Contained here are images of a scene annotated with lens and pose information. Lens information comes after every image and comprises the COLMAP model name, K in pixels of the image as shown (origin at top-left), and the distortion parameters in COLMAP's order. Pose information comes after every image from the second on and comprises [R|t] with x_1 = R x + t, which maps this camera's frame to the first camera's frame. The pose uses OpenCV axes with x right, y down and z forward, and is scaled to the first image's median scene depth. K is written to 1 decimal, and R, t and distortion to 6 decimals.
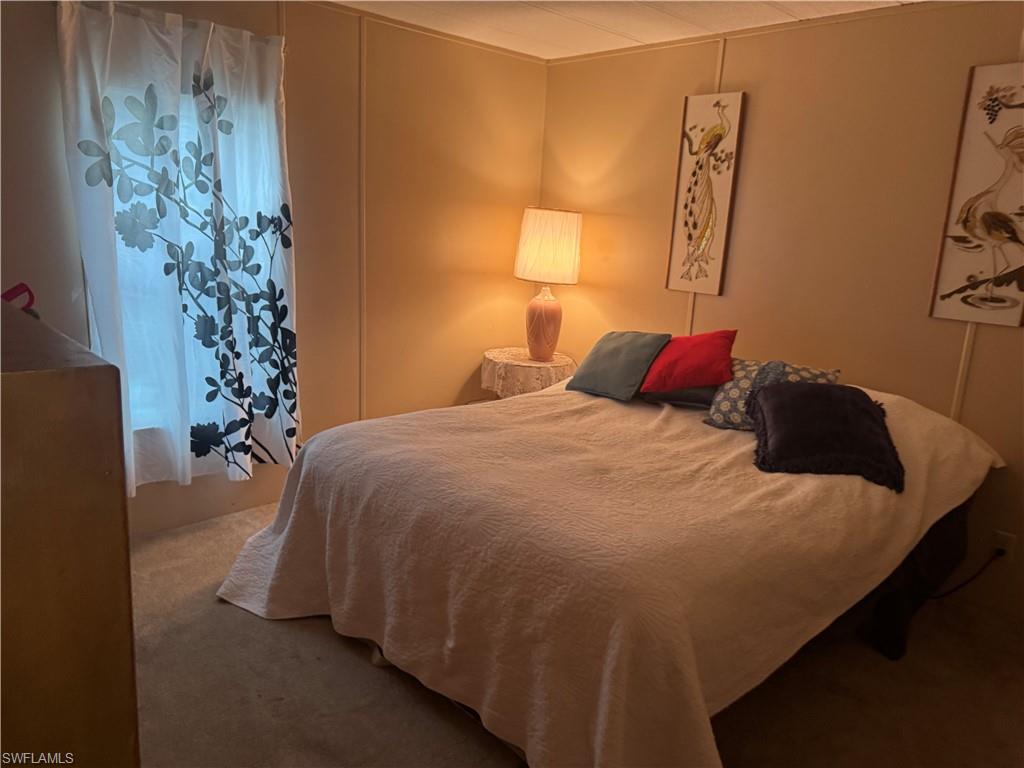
lens RADIAL K [[722.8, 0, 505.6], [0, 722.8, 384.0], [0, 0, 1]] dist [0.061471, -0.064028]
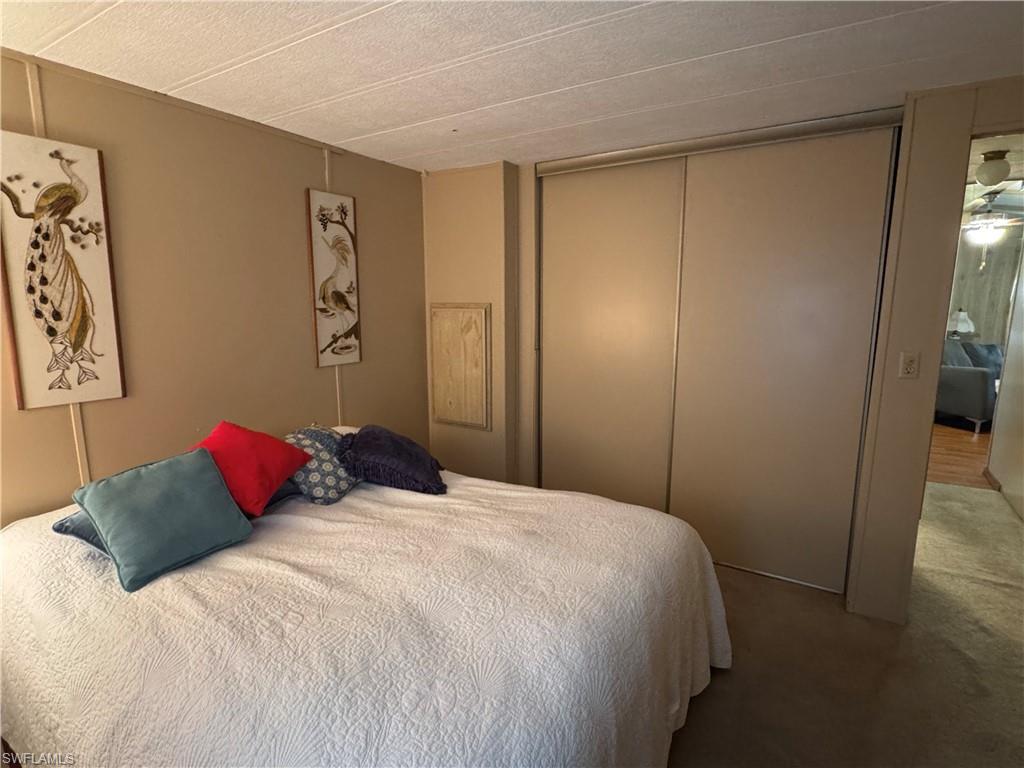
lens RADIAL K [[531.6, 0, 504.2], [0, 531.6, 386.8], [0, 0, 1]] dist [-0.002233, 0.000361]
pose [[-0.239378, -0.210699, 0.947789, -0.380757], [0.206941, 0.942668, 0.261826, -0.206201], [-0.948617, 0.258811, -0.182051, 0.722493]]
